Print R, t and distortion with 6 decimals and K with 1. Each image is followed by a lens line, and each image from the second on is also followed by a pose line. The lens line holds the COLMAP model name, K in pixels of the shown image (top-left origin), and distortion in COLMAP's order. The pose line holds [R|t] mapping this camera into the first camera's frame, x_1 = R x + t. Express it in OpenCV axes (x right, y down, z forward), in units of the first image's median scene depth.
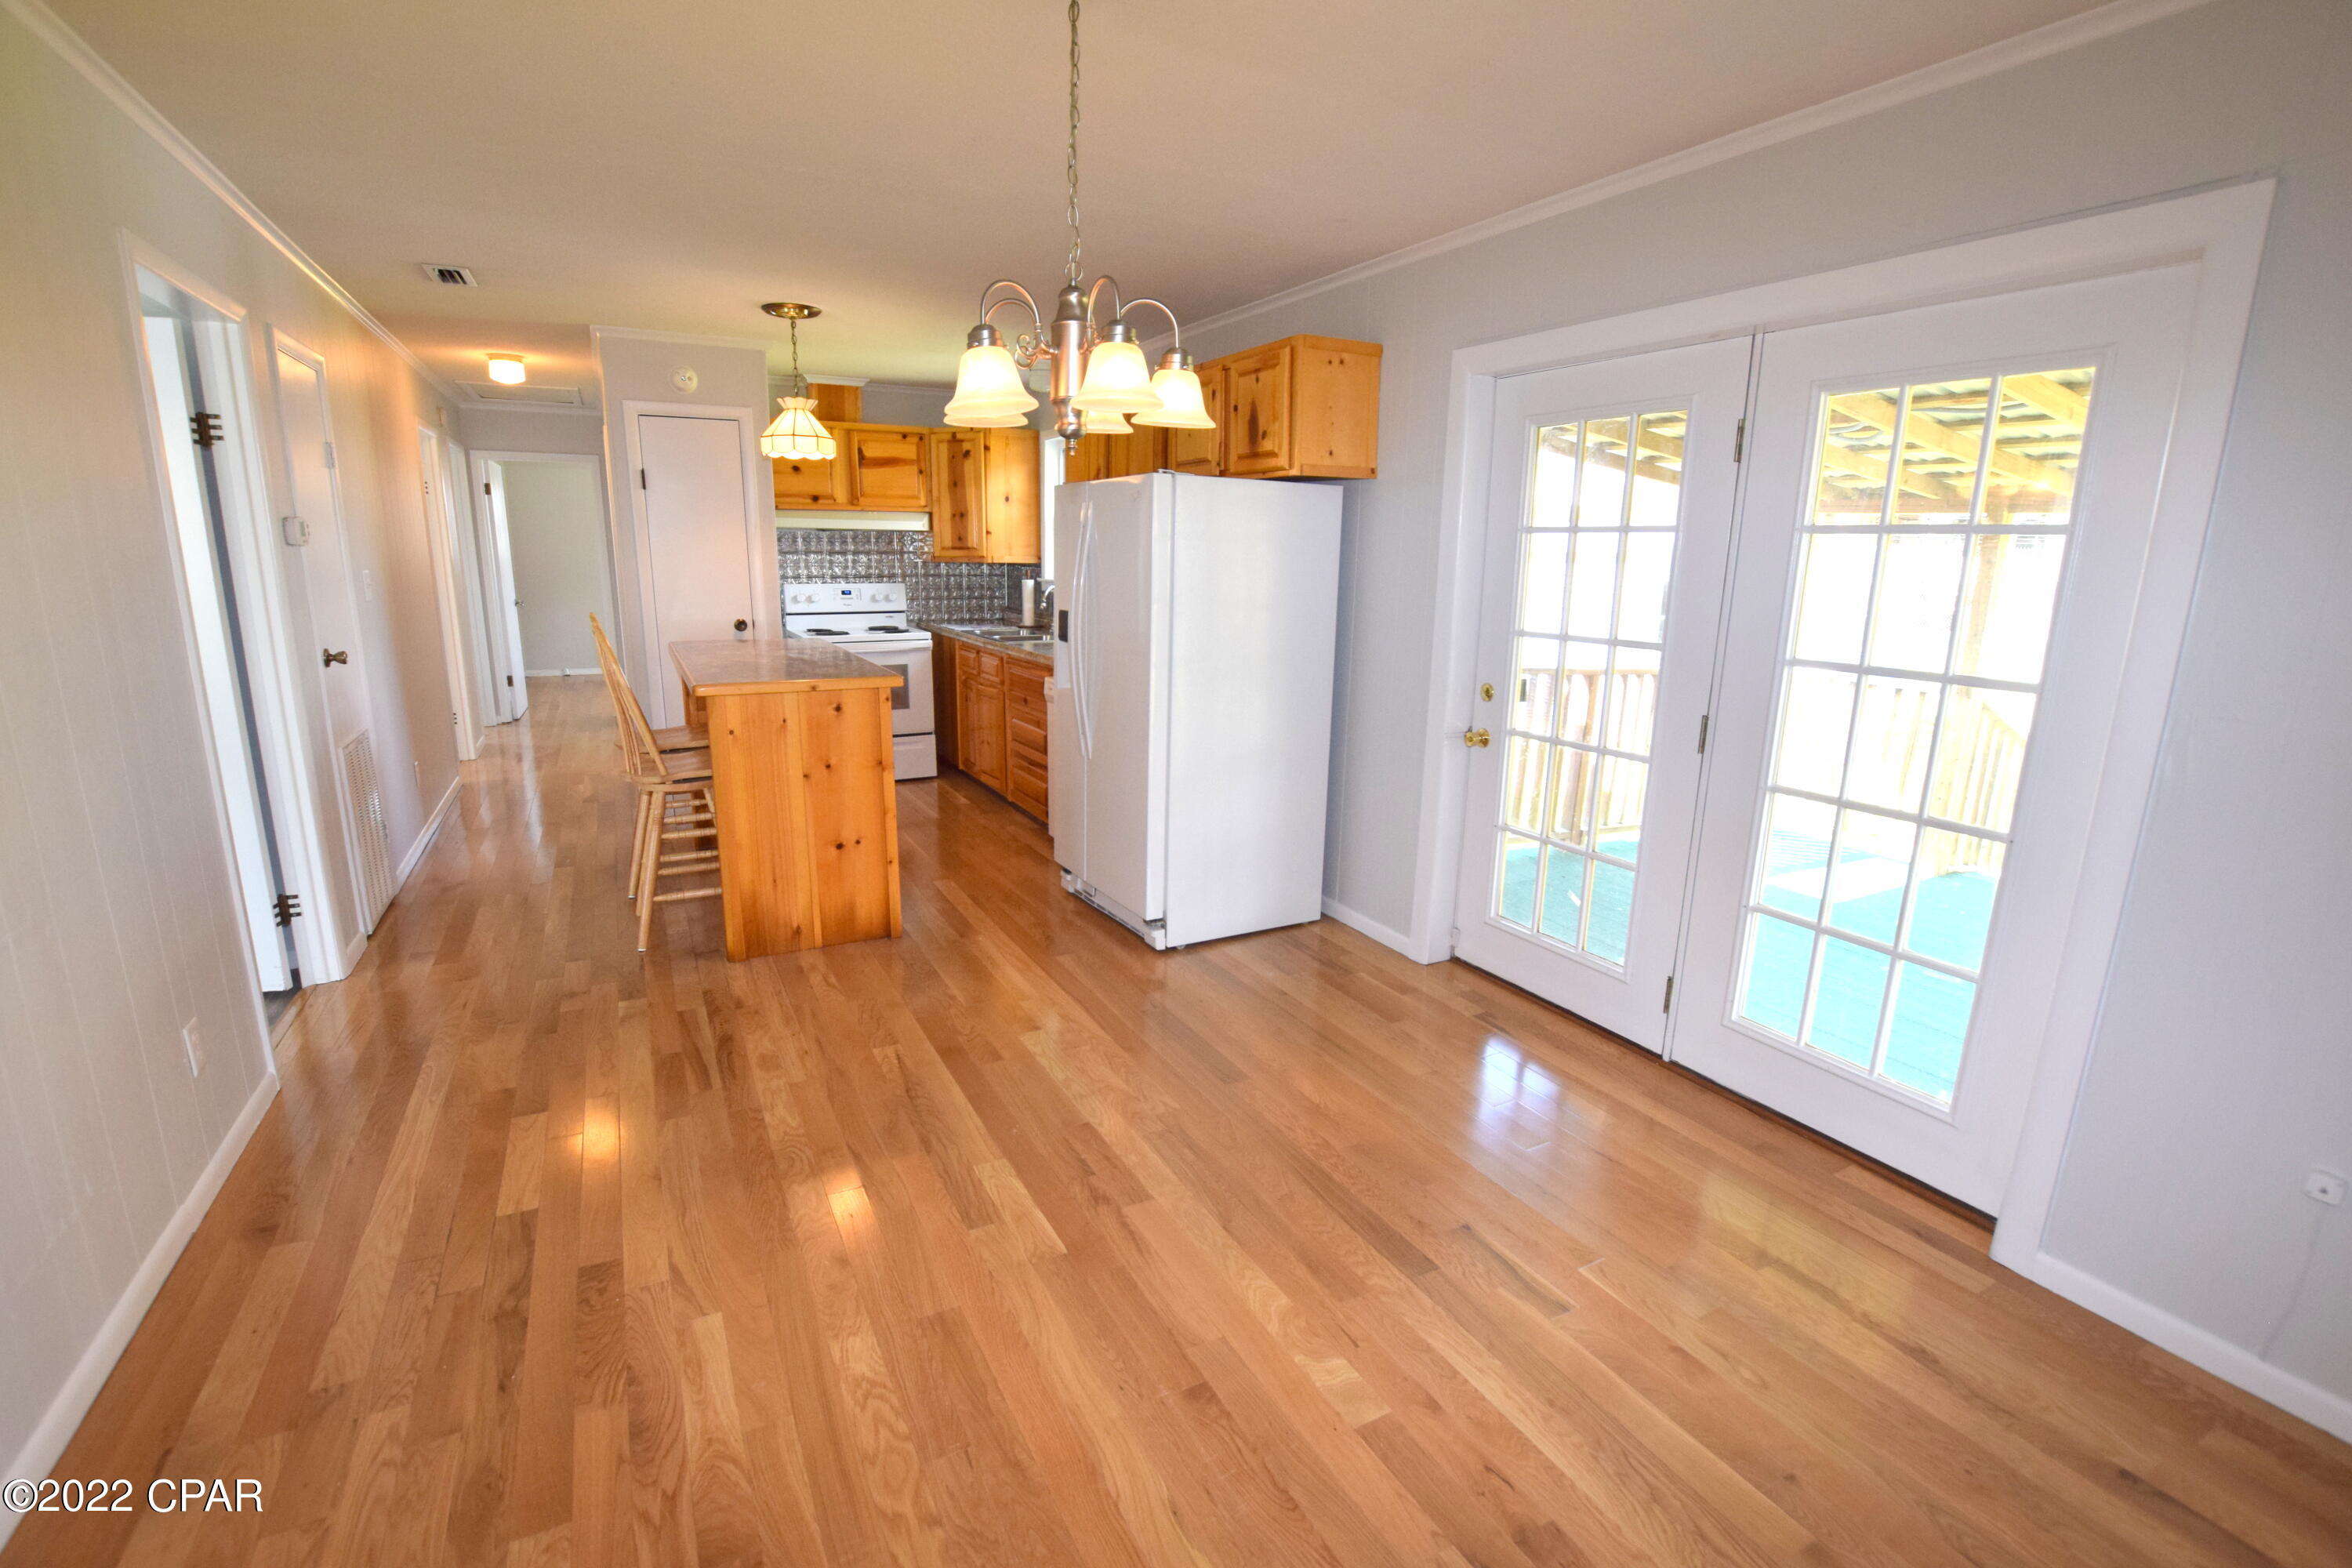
lens RADIAL K [[1010.6, 0, 1104.5], [0, 1010.6, 754.9], [0, 0, 1]] dist [0.012883, -0.000091]
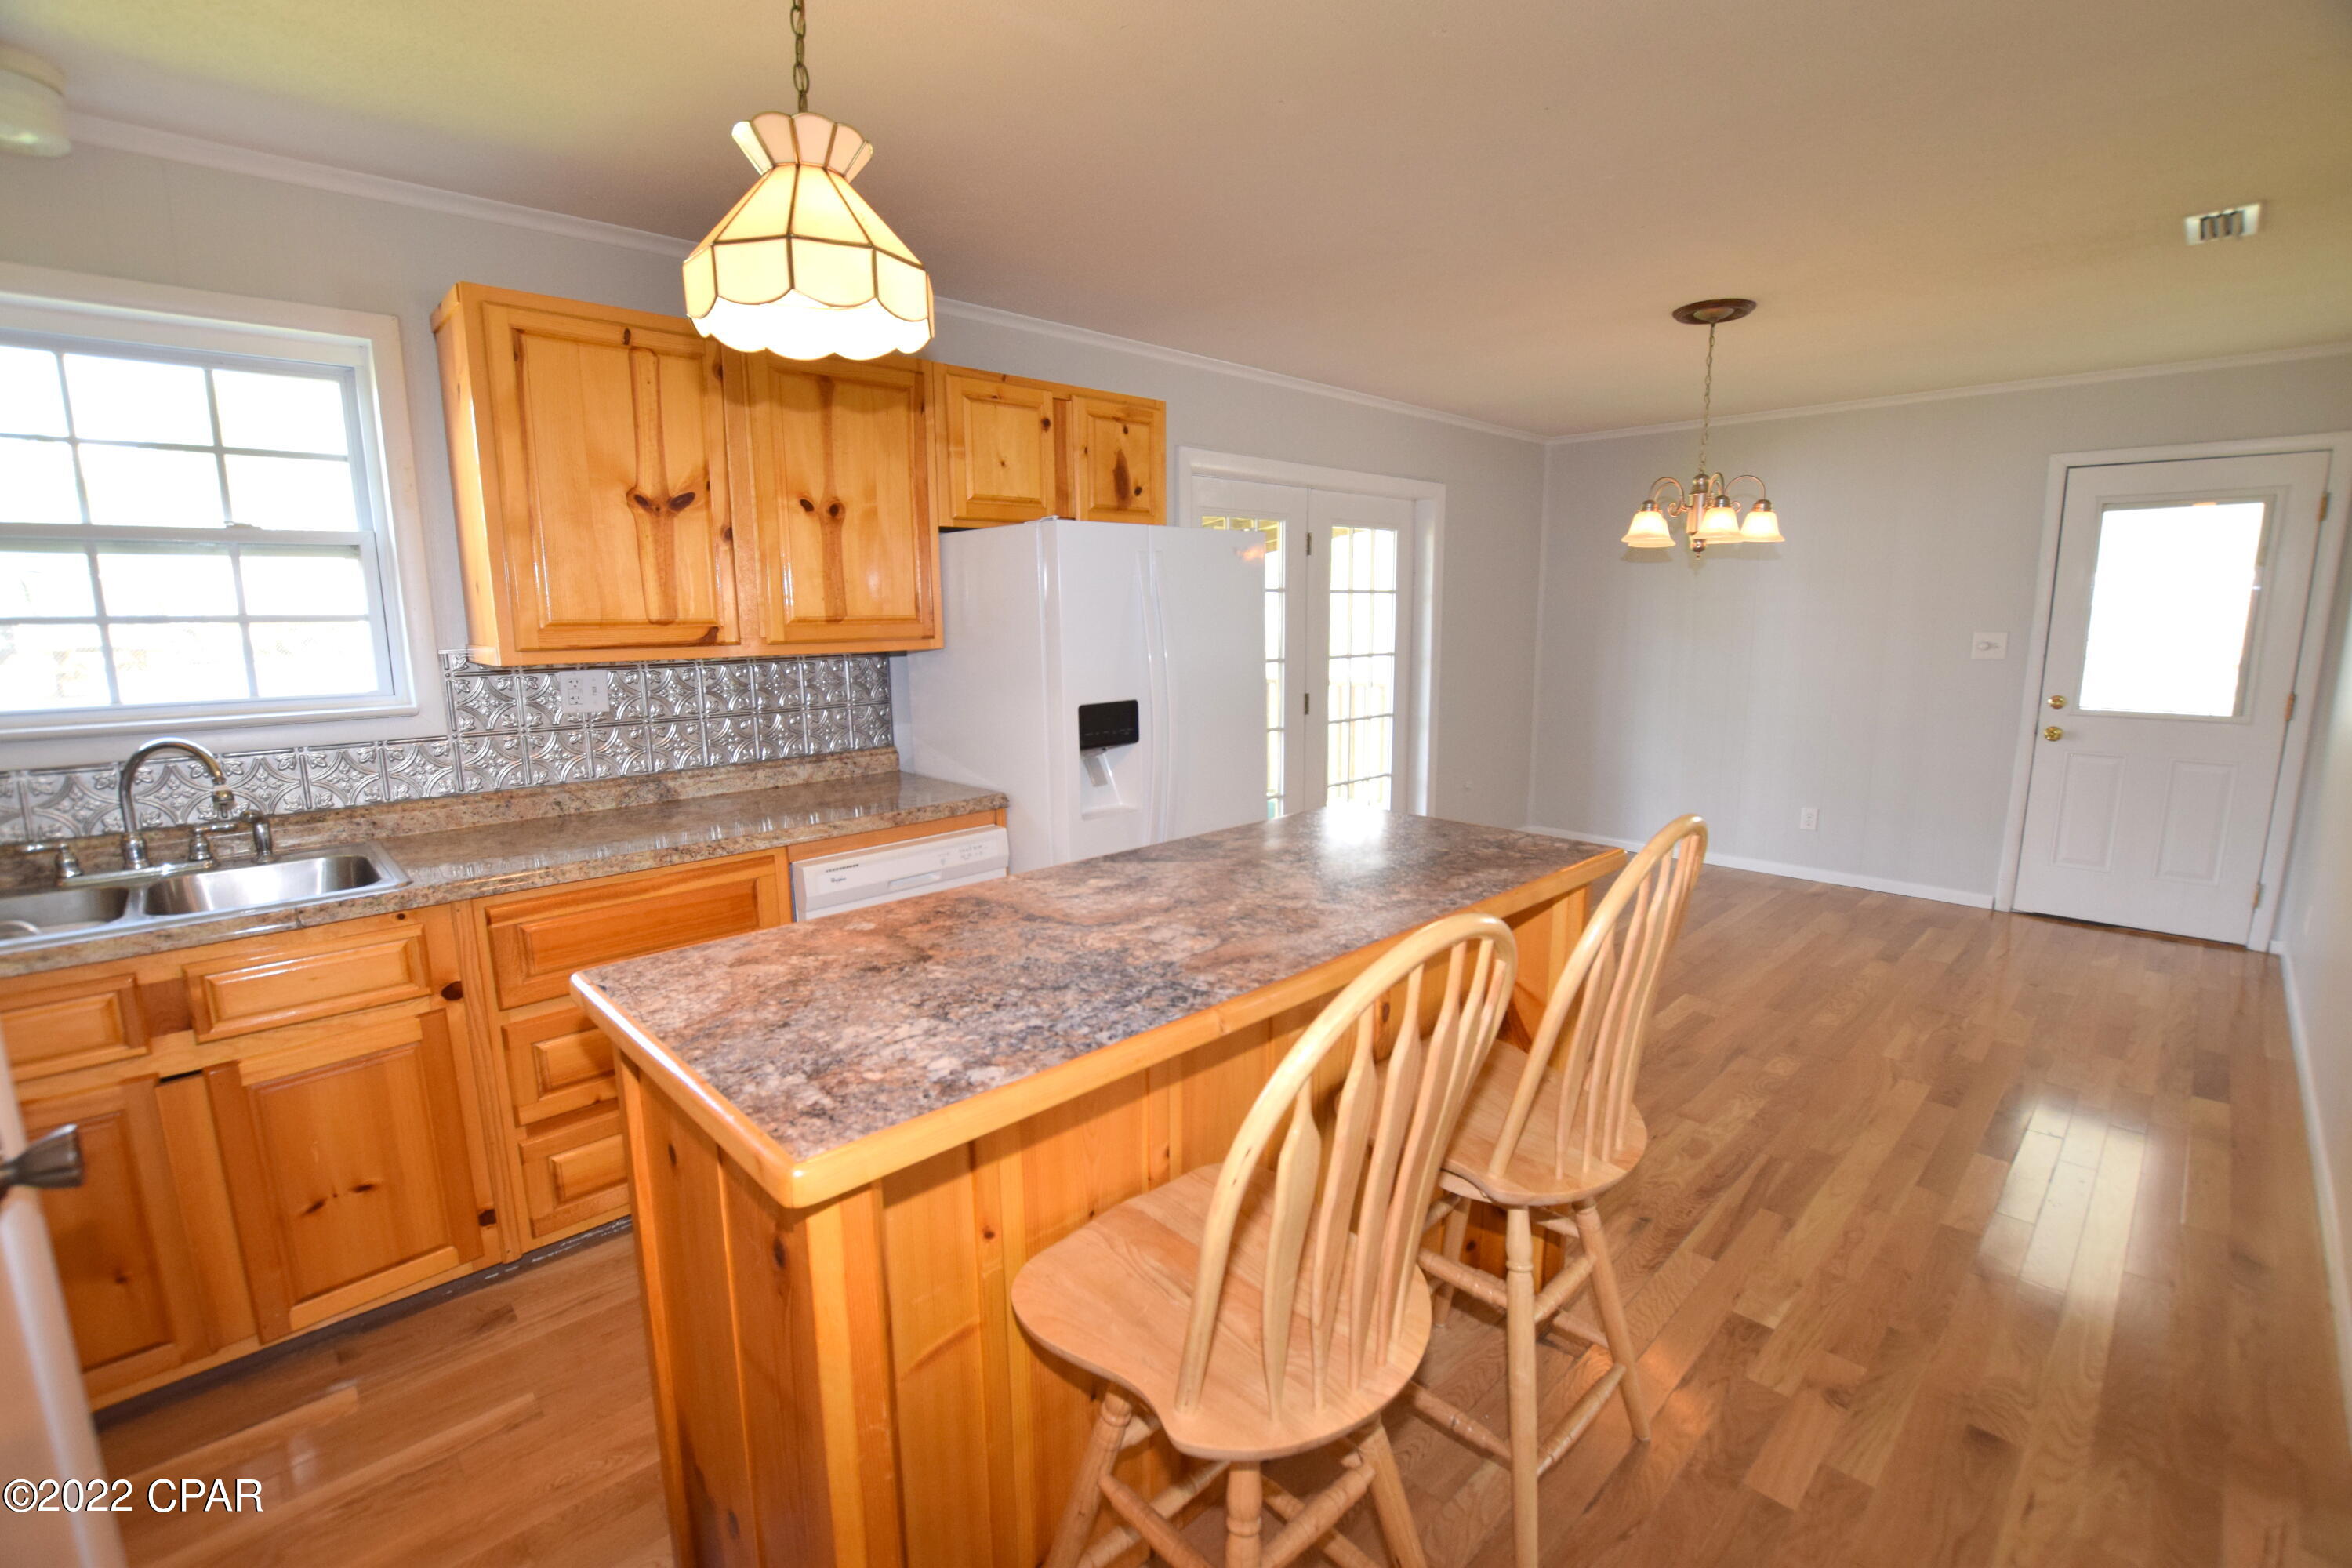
lens RADIAL K [[1026.4, 0, 1176.0], [0, 1026.4, 784.0], [0, 0, 1]] dist [-0.010650, -0.000480]
pose [[-0.307275, -0.173679, 0.935637, -0.645447], [0.199548, 0.949585, 0.241802, -0.221441], [-0.930464, 0.261004, -0.257127, 1.019662]]
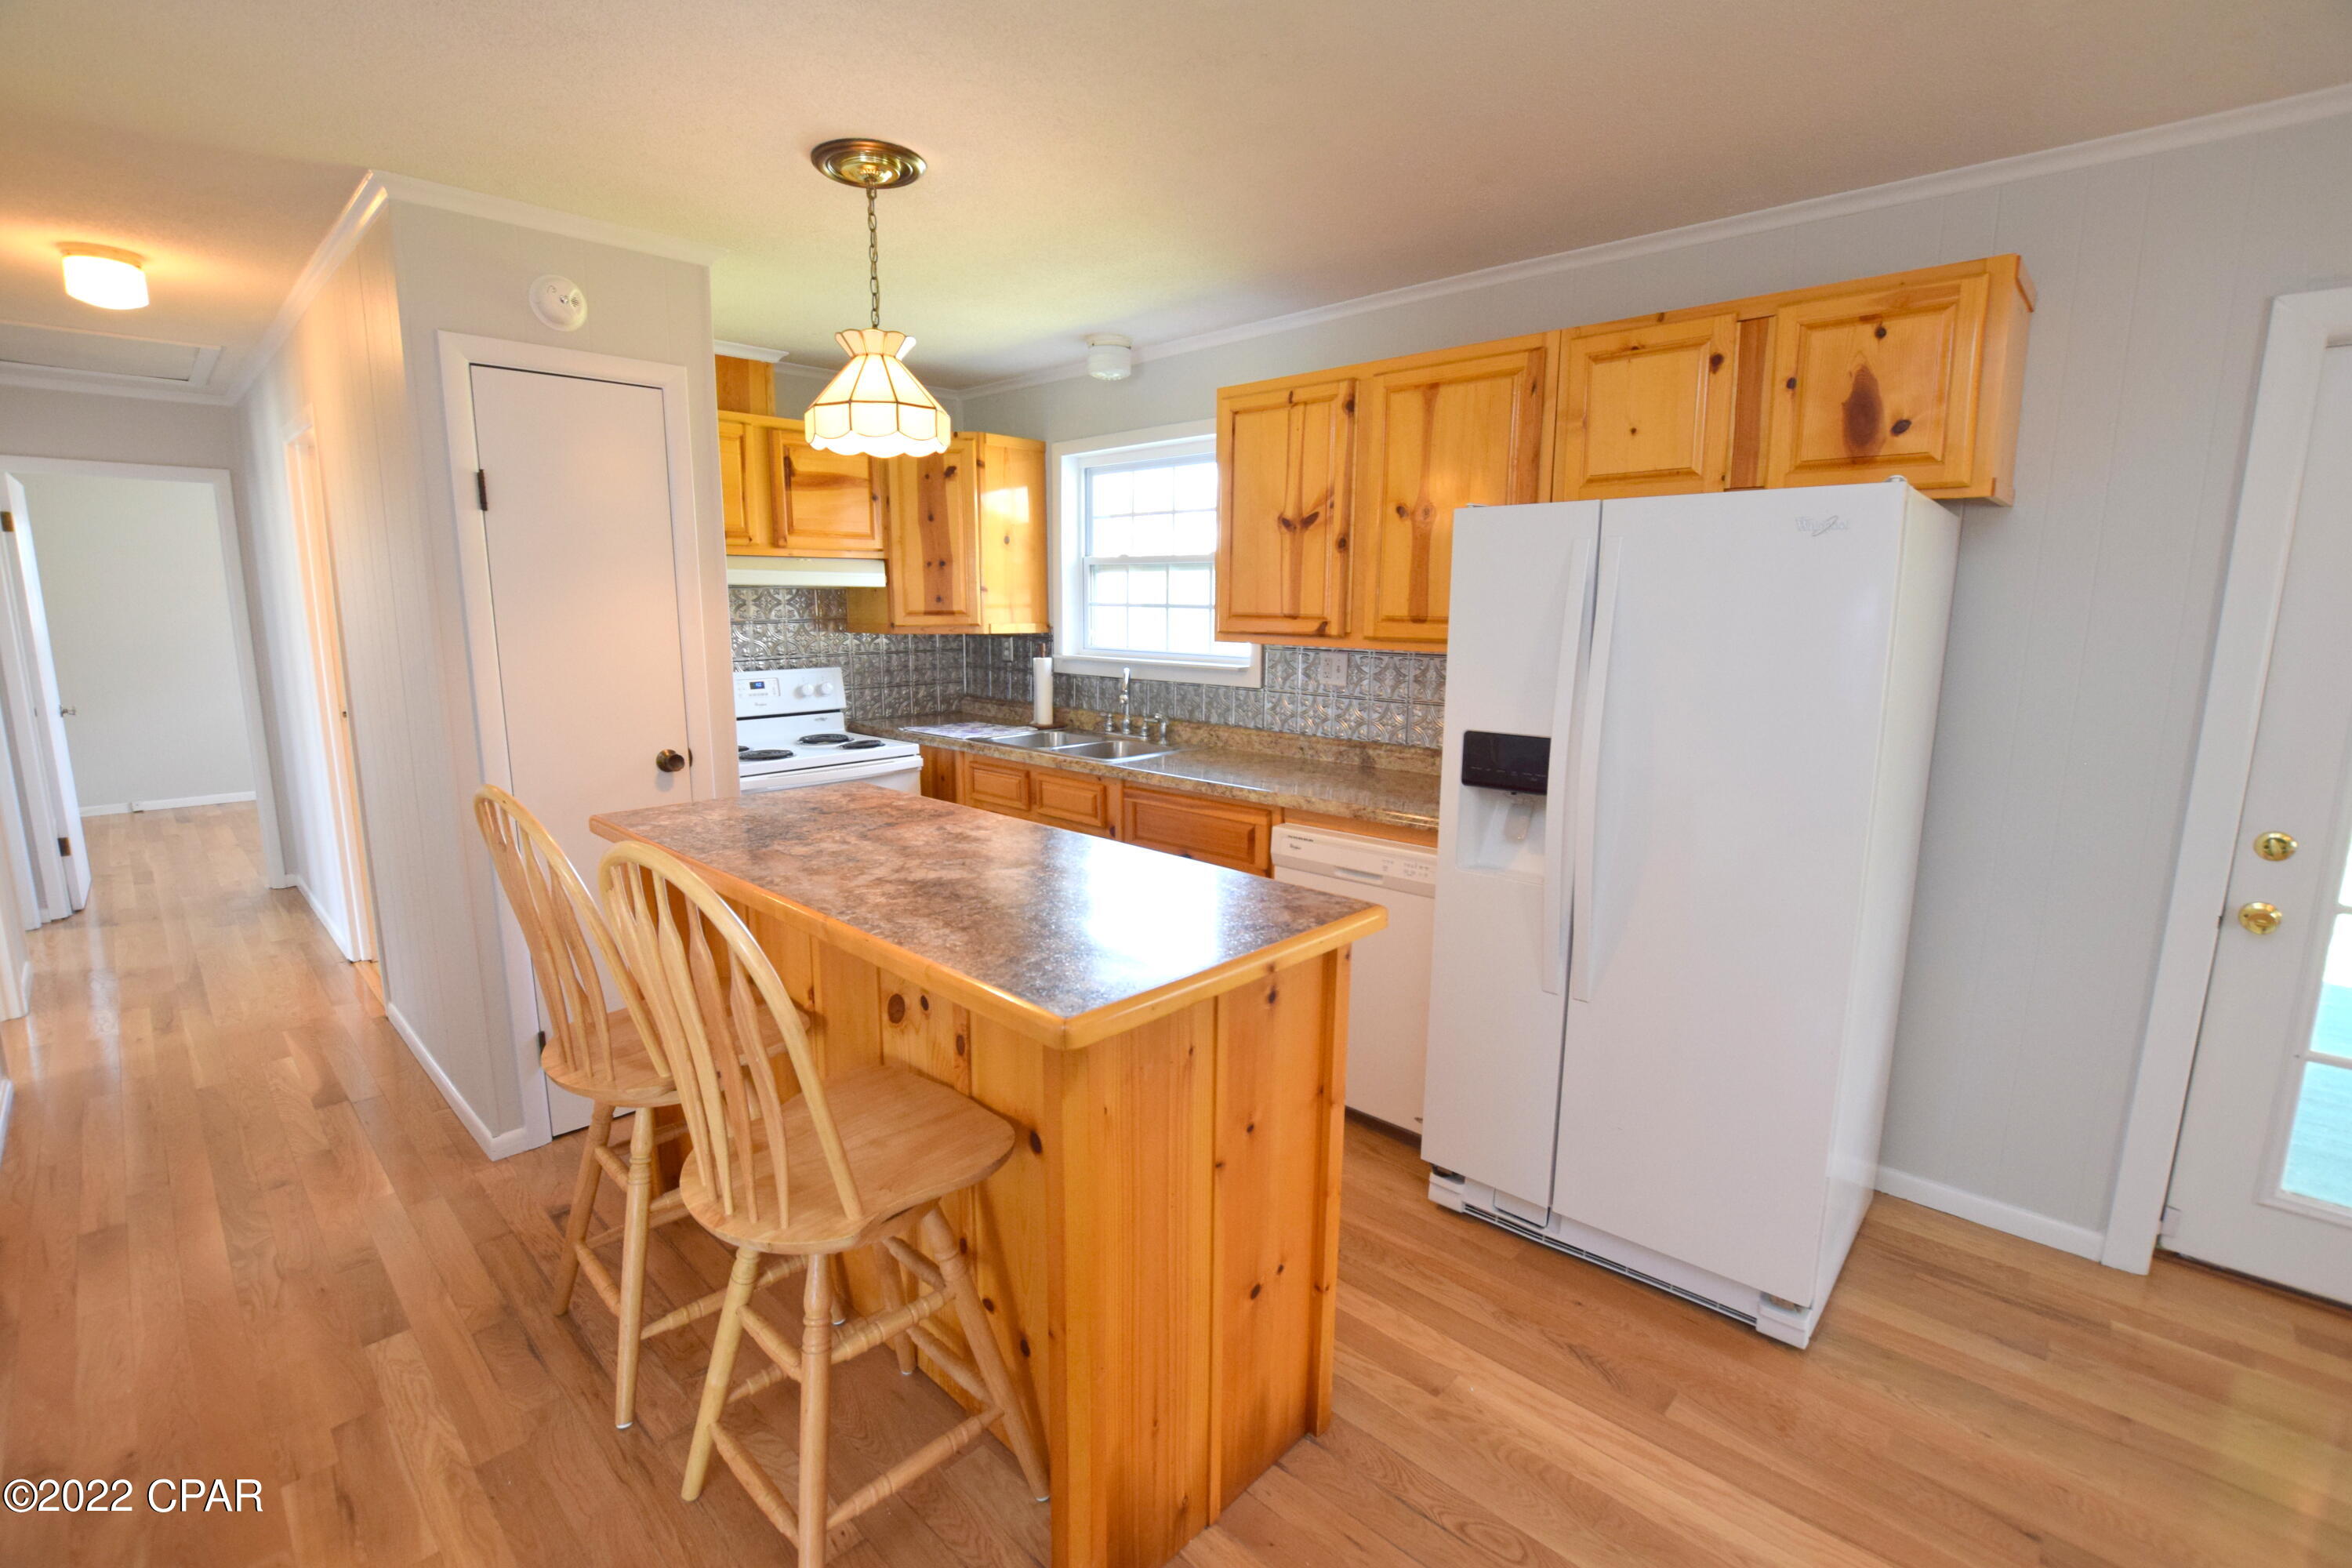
lens RADIAL K [[1035.5, 0, 1143.9], [0, 1035.5, 775.9], [0, 0, 1]] dist [-0.016680, 0.000442]
pose [[0.941957, -0.063864, 0.329602, -0.363407], [0.074961, 0.996964, -0.021056, -0.107648], [-0.327257, 0.044541, 0.943885, 0.470058]]
